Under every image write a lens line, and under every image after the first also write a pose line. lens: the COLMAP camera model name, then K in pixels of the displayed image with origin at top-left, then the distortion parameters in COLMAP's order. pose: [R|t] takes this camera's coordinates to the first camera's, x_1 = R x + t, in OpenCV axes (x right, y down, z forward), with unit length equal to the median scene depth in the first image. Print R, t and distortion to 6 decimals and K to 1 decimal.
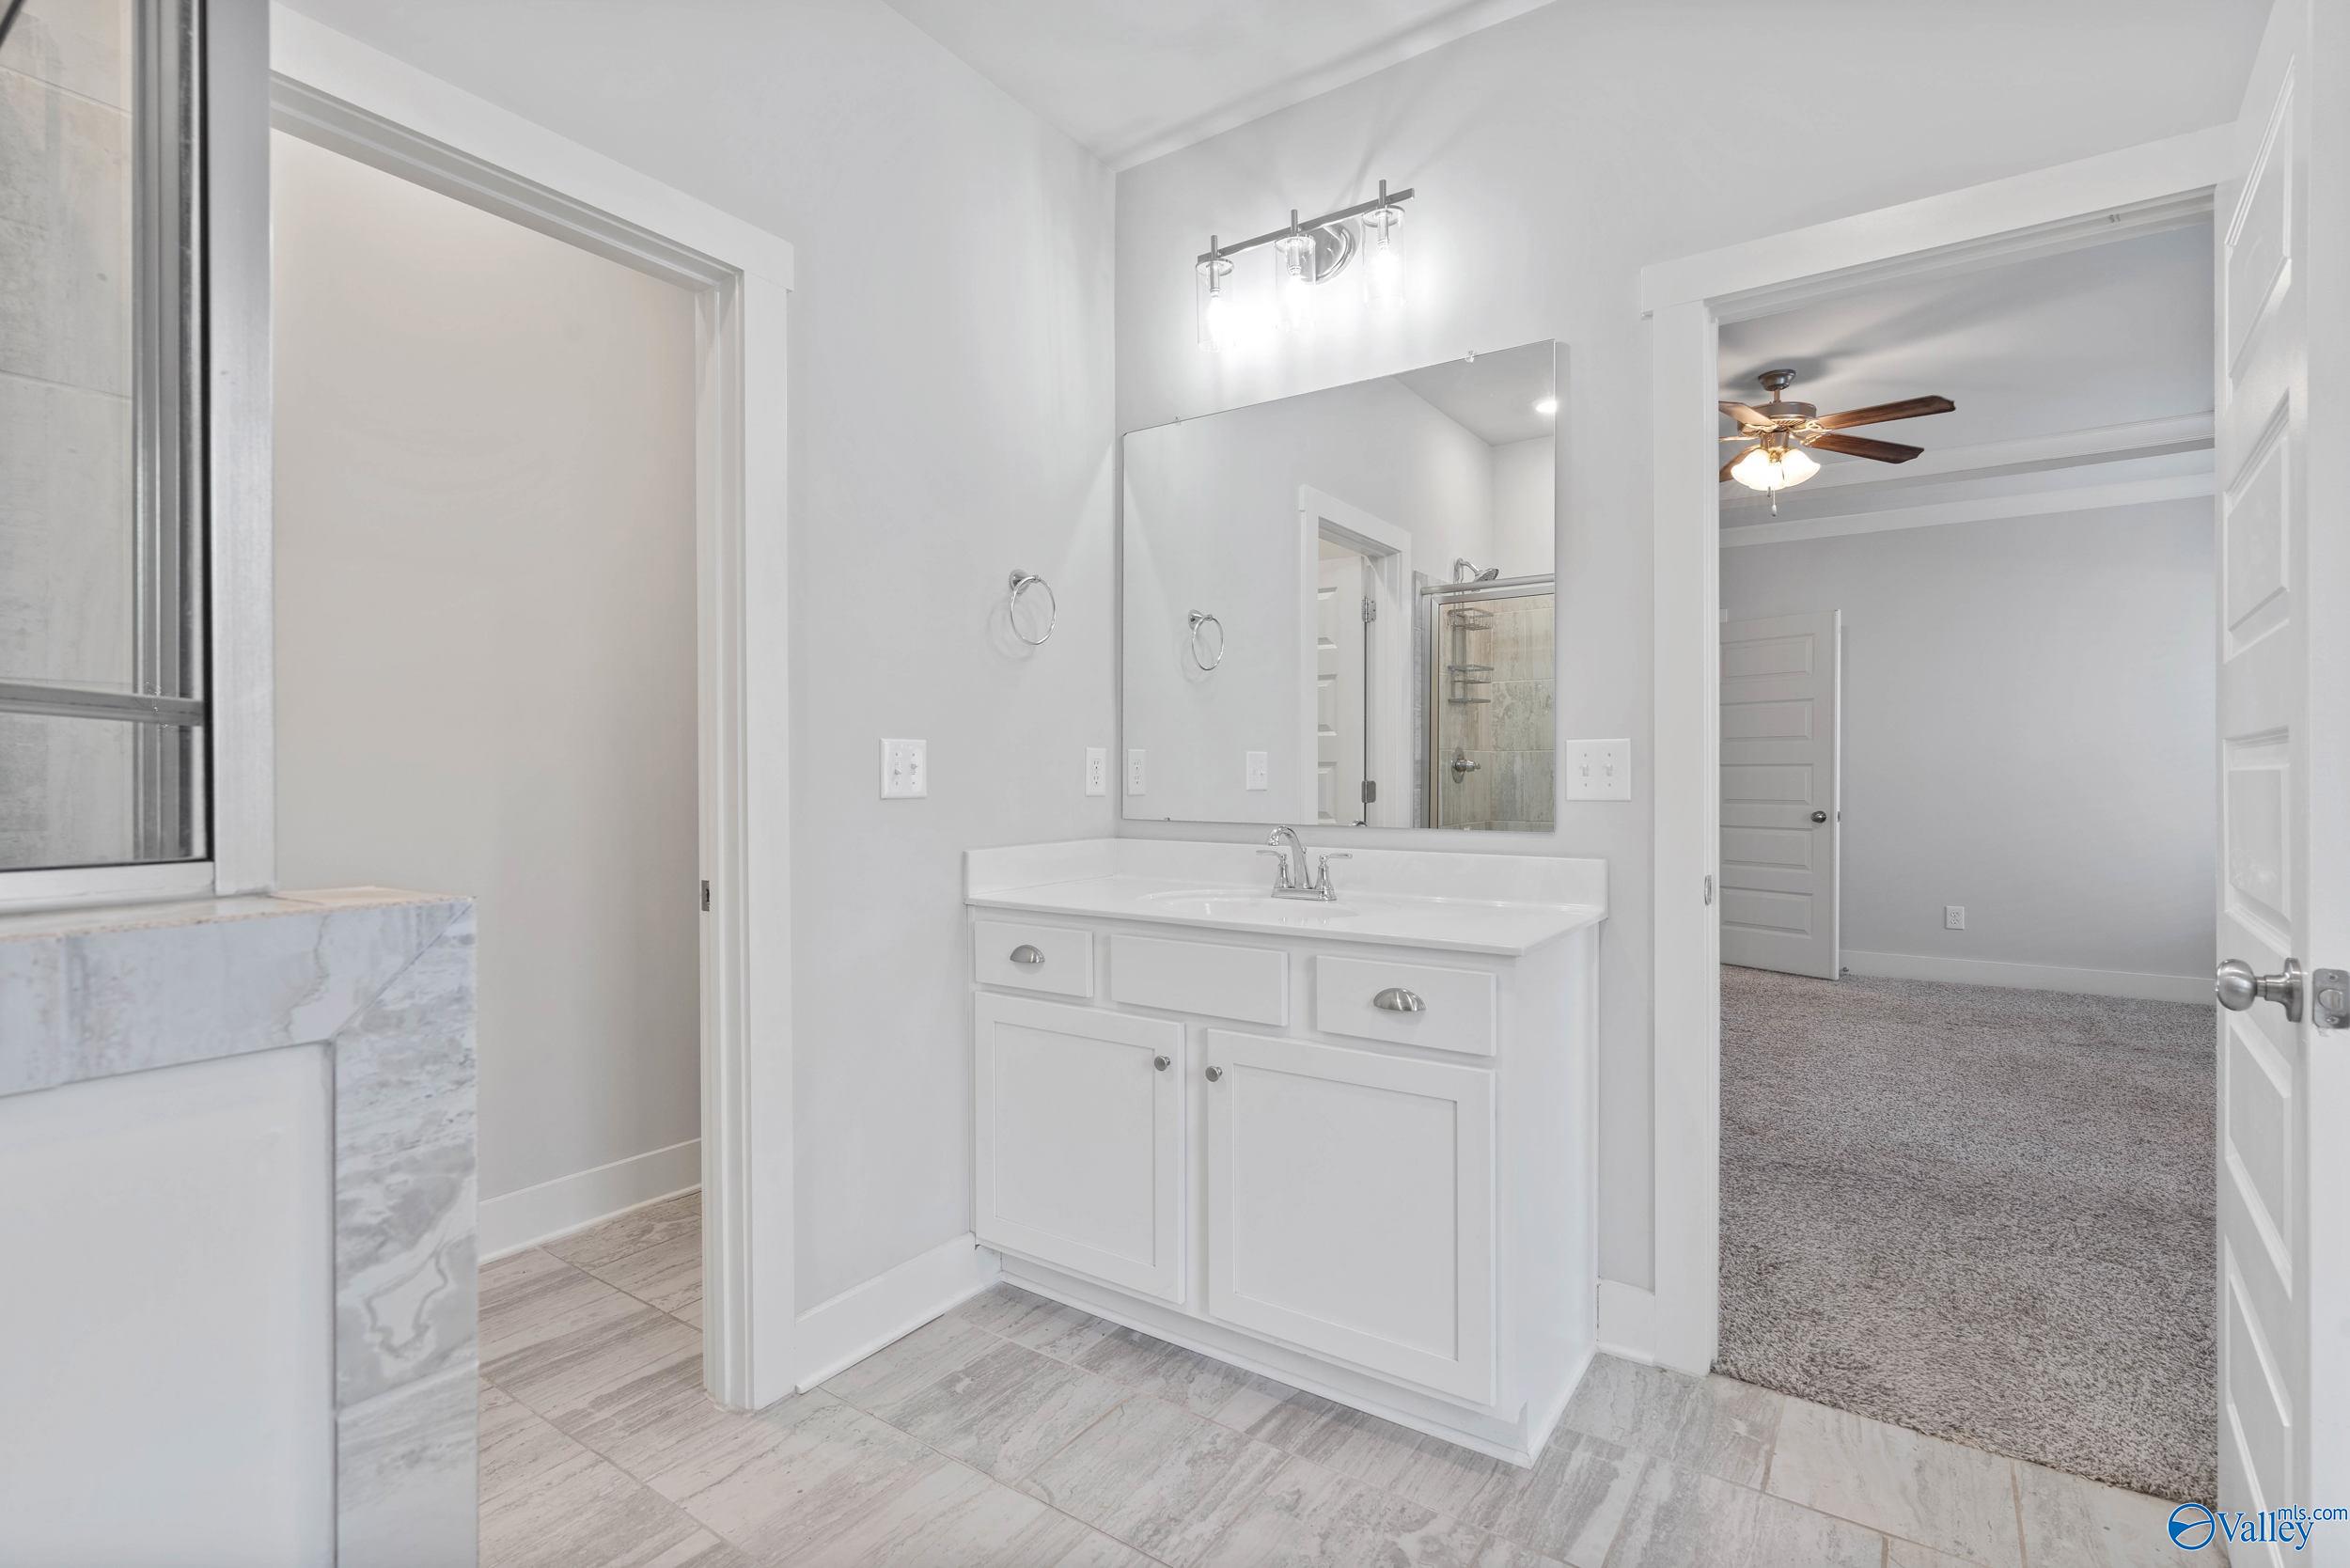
lens RADIAL K [[1074.6, 0, 1179.4], [0, 1074.6, 788.8], [0, 0, 1]] dist [-0.002146, 0.000572]
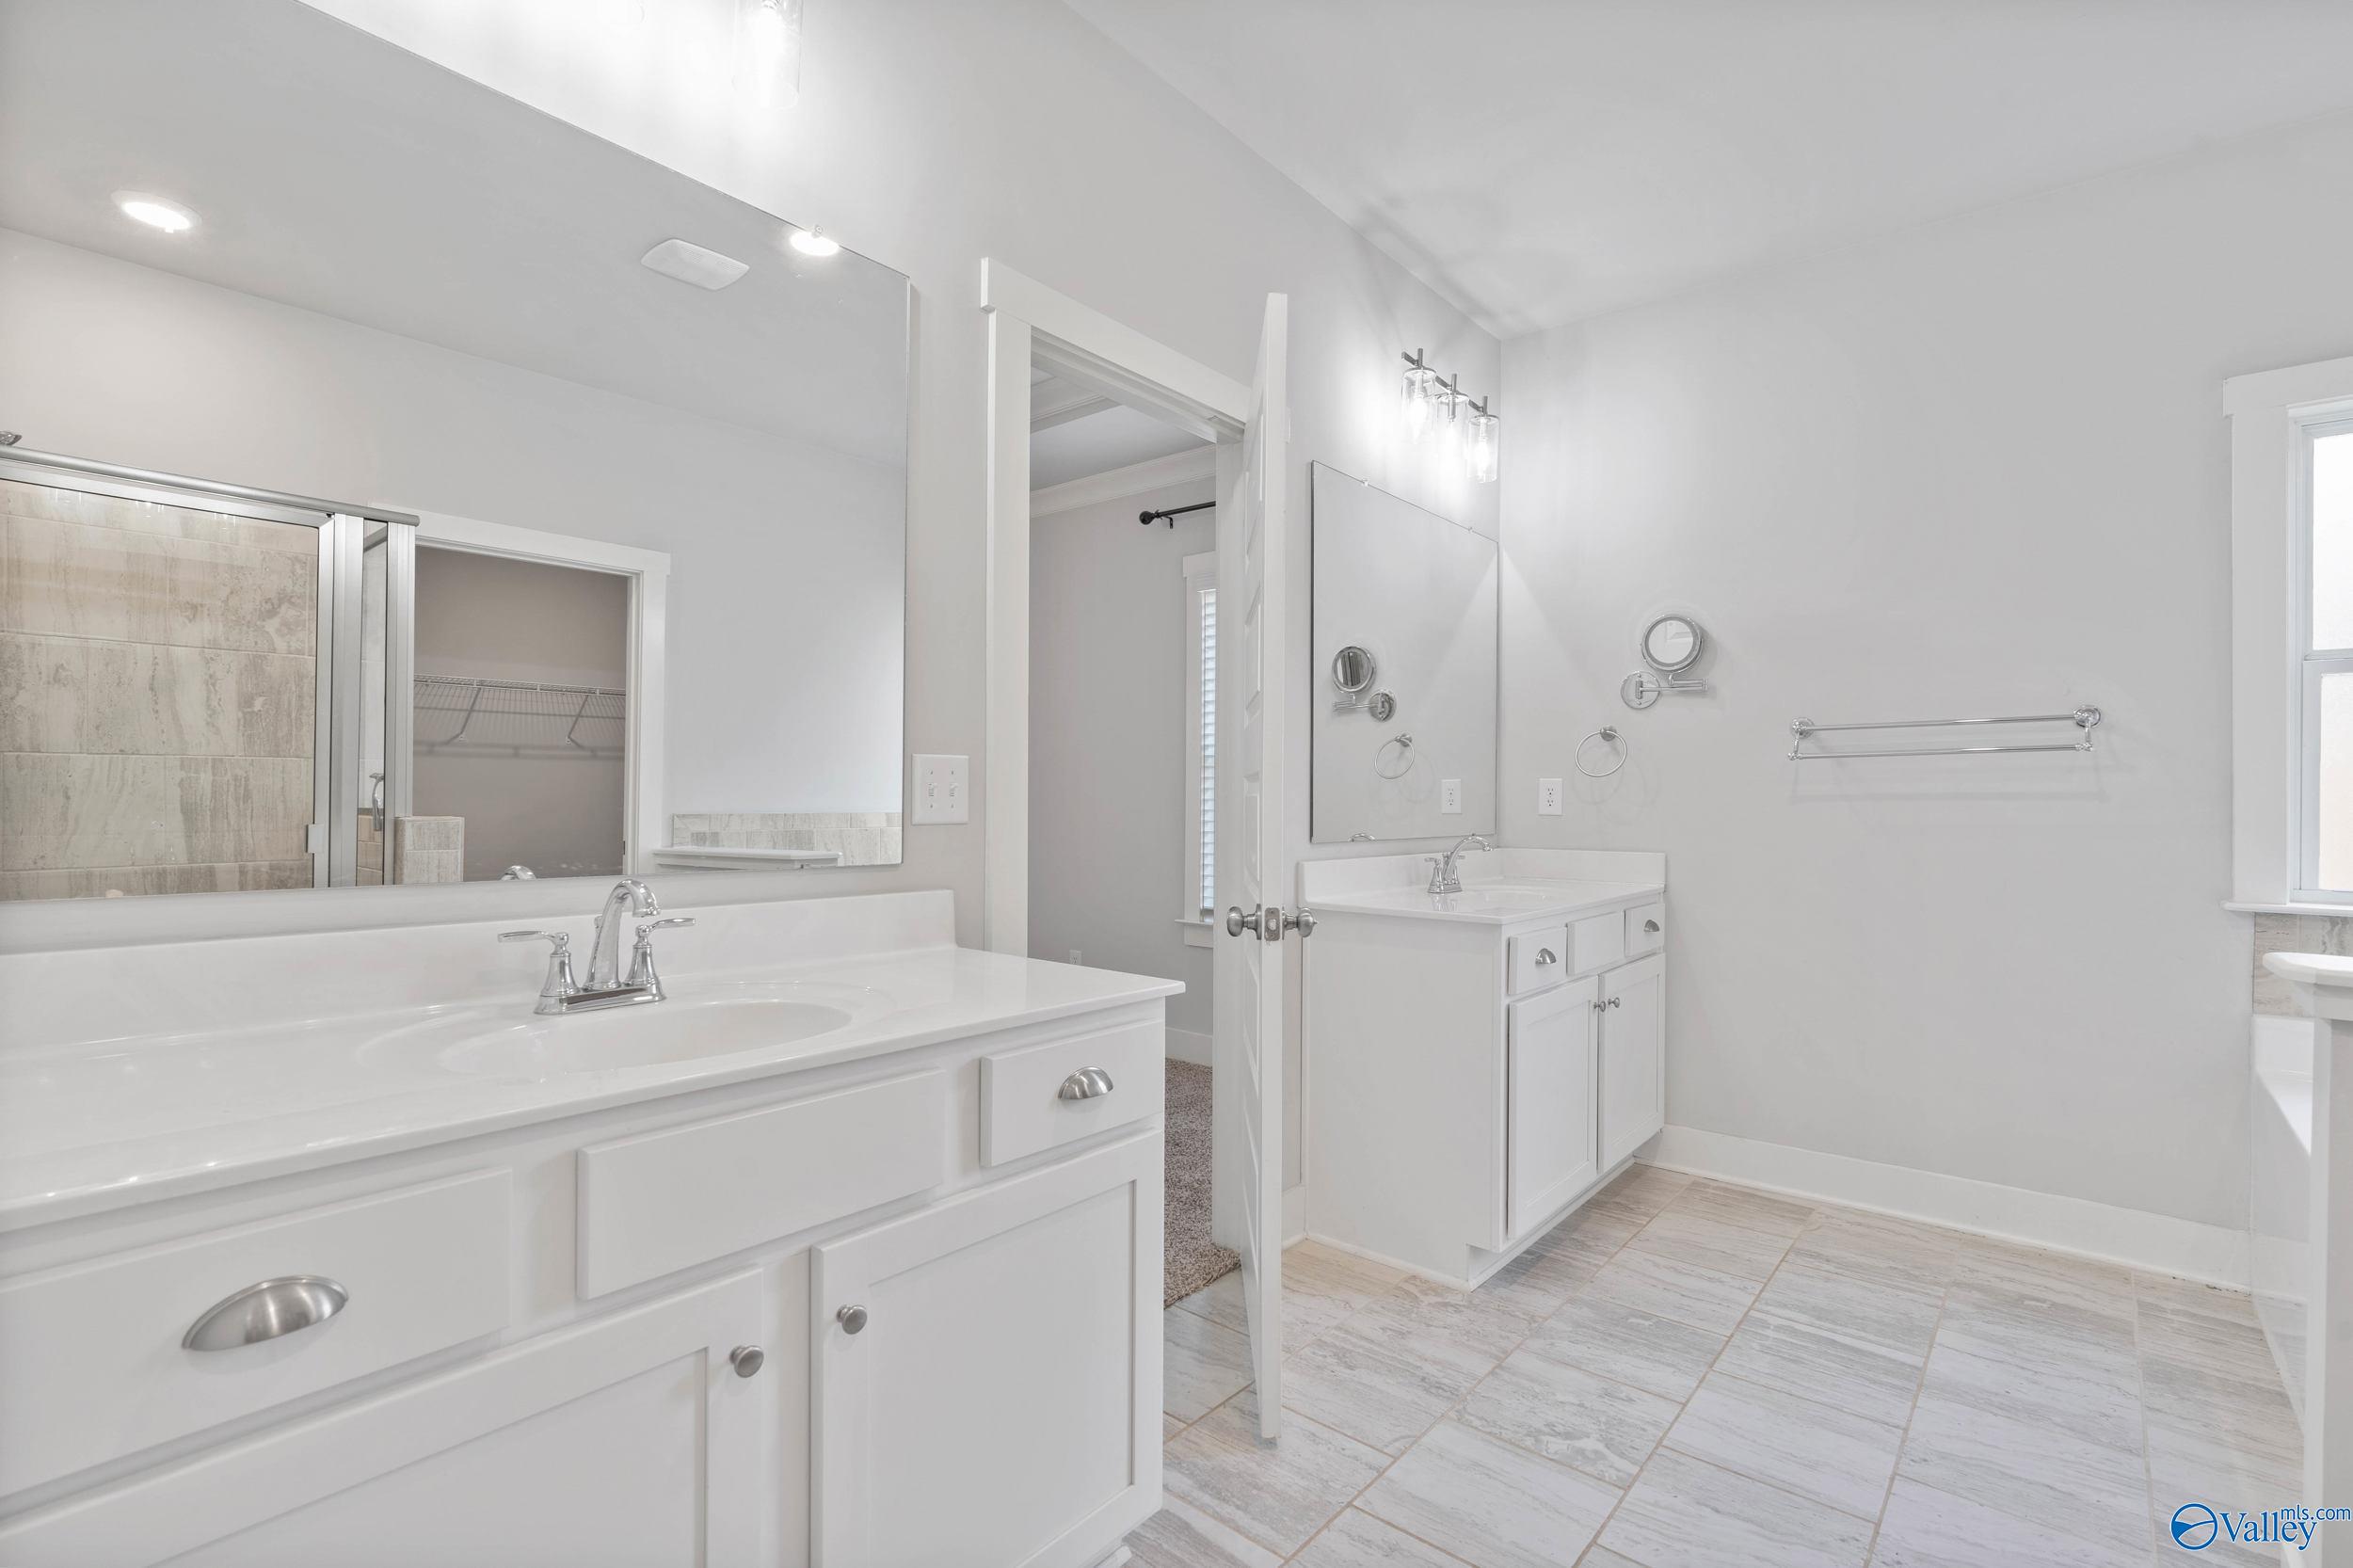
lens RADIAL K [[1000.9, 0, 1176.5], [0, 1000.9, 784.0], [0, 0, 1]] dist [-0.000709, 0.000058]
pose [[0.177401, 0.004983, 0.984126, -0.503568], [0.008173, 0.999945, -0.006536, -0.018380], [-0.984105, 0.009203, 0.177351, 0.795589]]
